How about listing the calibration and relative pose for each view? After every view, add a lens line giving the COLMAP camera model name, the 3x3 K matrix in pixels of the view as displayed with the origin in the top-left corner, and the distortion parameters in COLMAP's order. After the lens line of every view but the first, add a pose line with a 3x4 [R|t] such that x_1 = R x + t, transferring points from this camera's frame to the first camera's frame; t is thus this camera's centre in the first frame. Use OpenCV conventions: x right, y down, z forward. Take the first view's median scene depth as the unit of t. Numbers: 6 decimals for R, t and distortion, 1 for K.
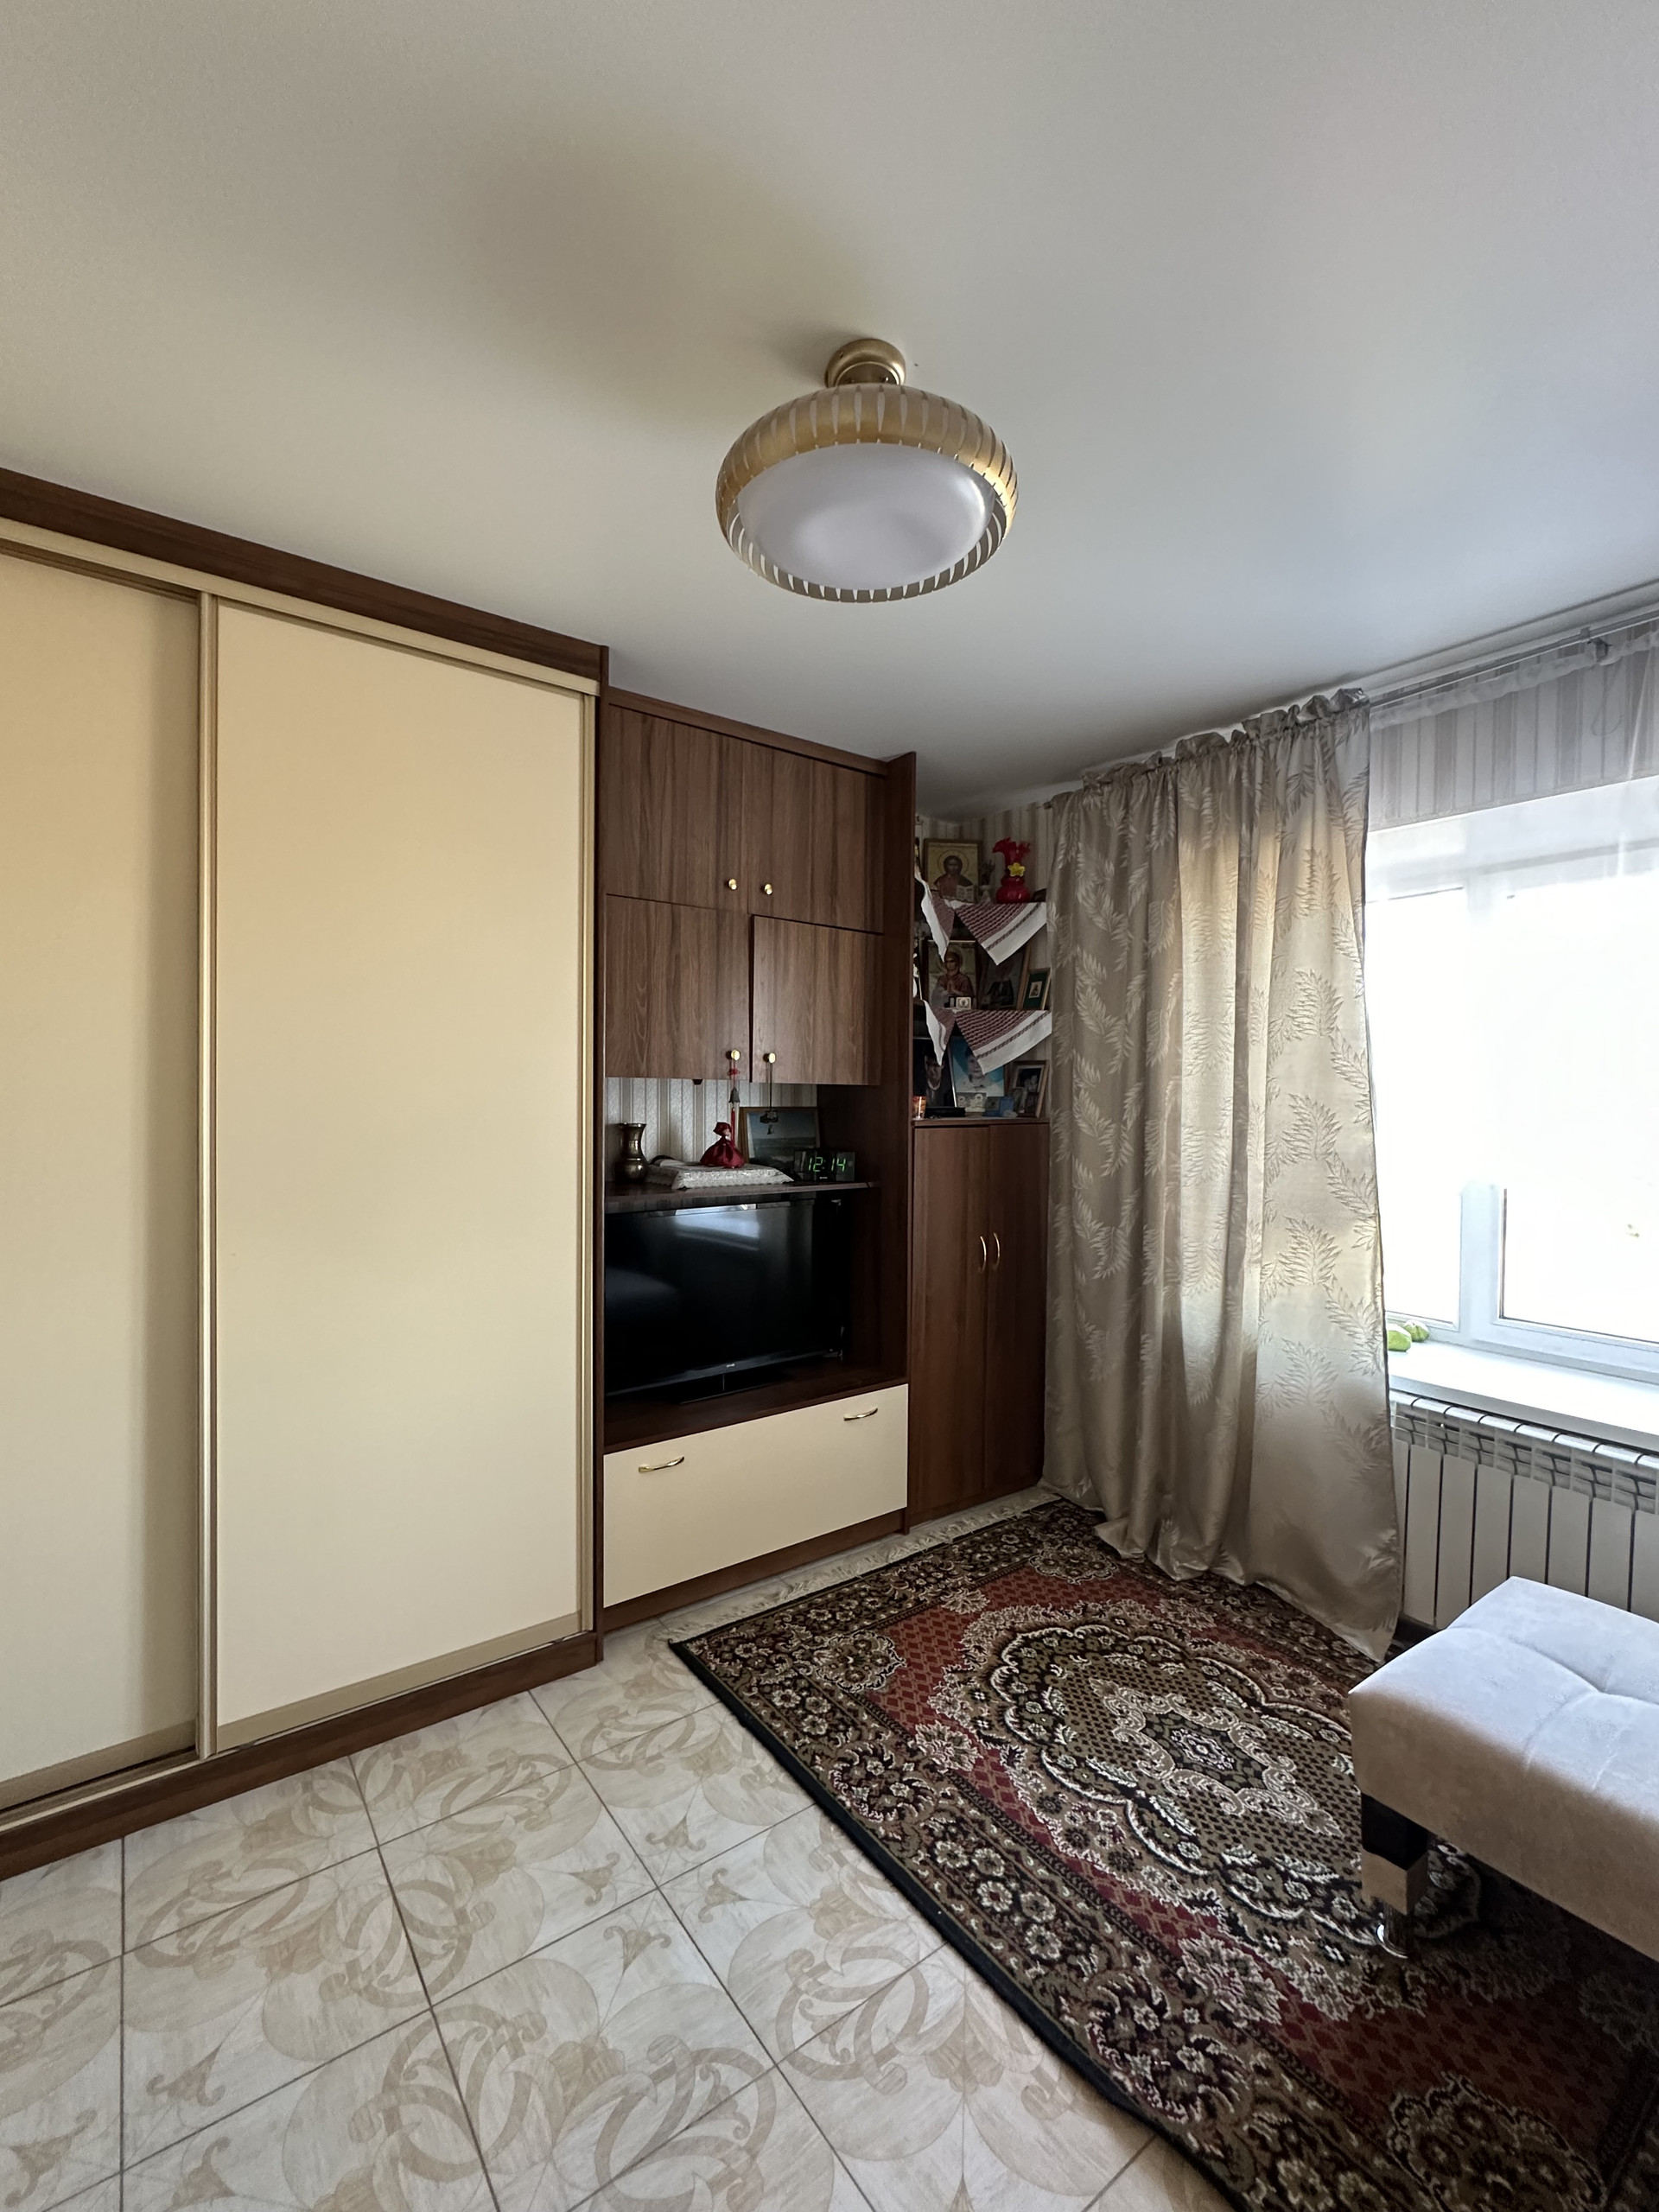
lens RADIAL K [[949.5, 0, 824.0], [0, 949.5, 1103.3], [0, 0, 1]] dist [-0.013549, -0.000037]
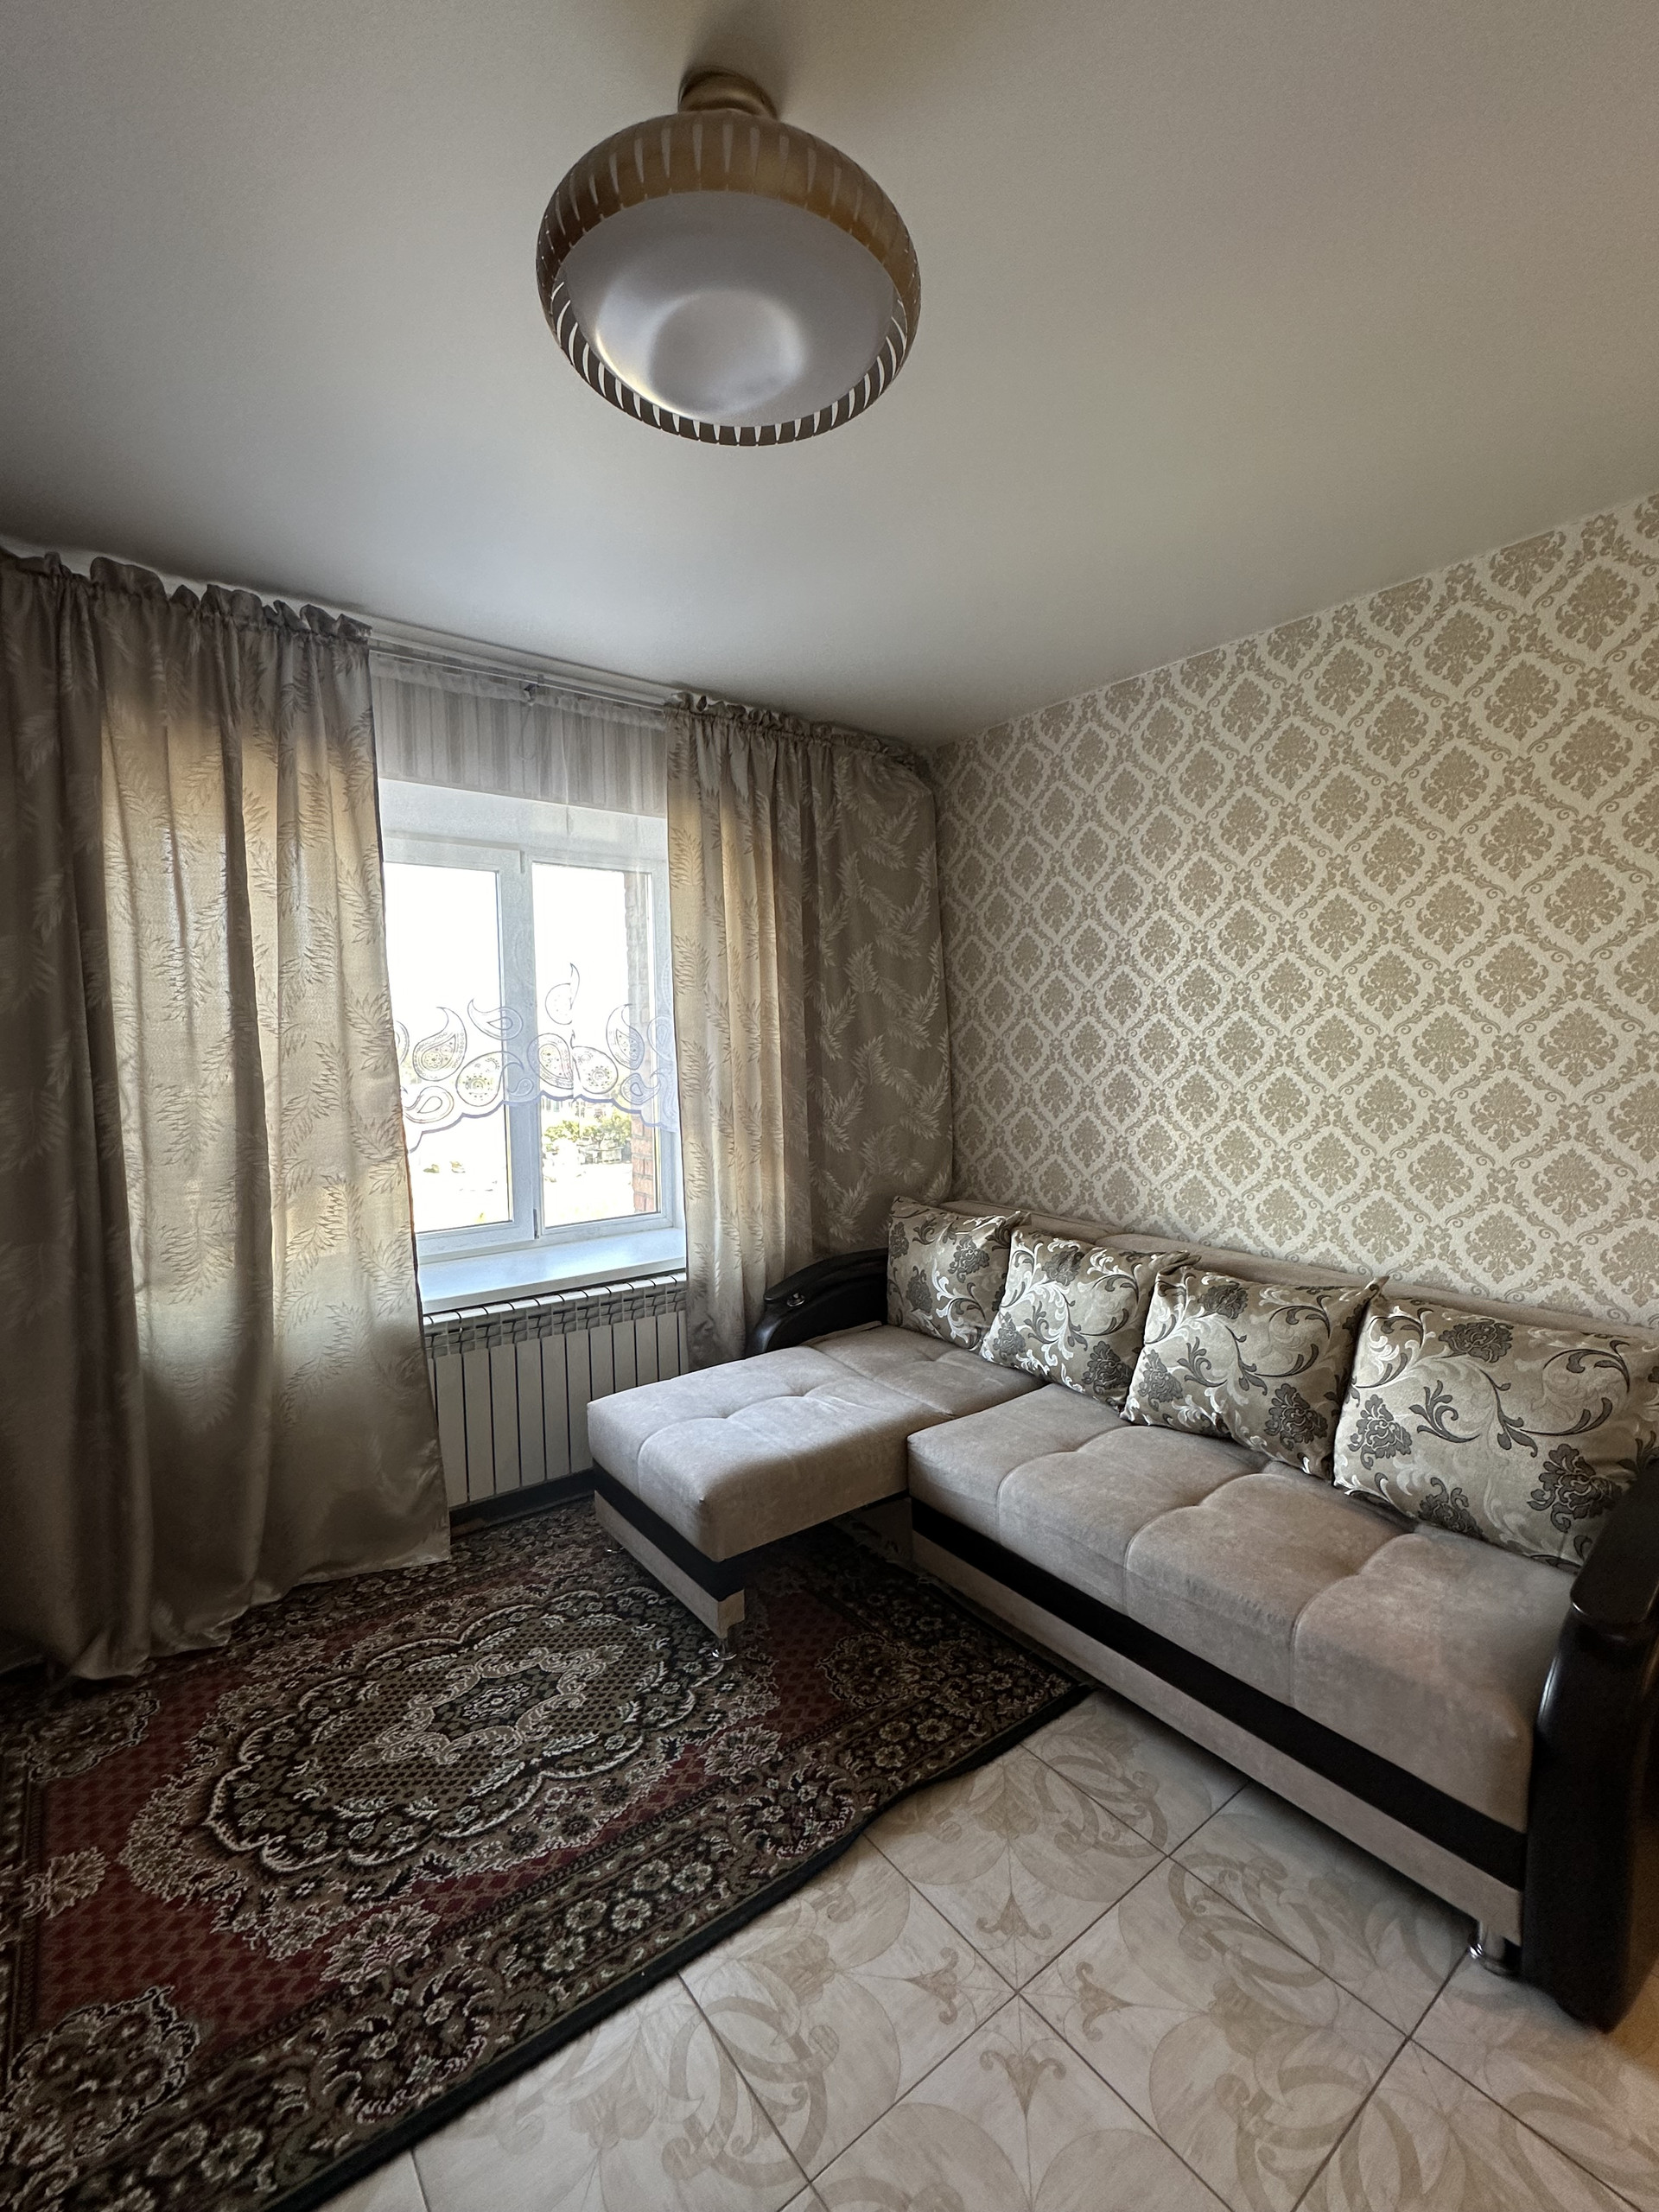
lens RADIAL K [[949.5, 0, 751.3], [0, 949.5, 1188.3], [0, 0, 1]] dist [-0.013549, -0.000037]
pose [[-0.000479, -0.168040, 0.985780, -0.535188], [0.026265, 0.985438, 0.167995, -0.034215], [-0.999655, 0.025972, 0.003942, 0.718377]]
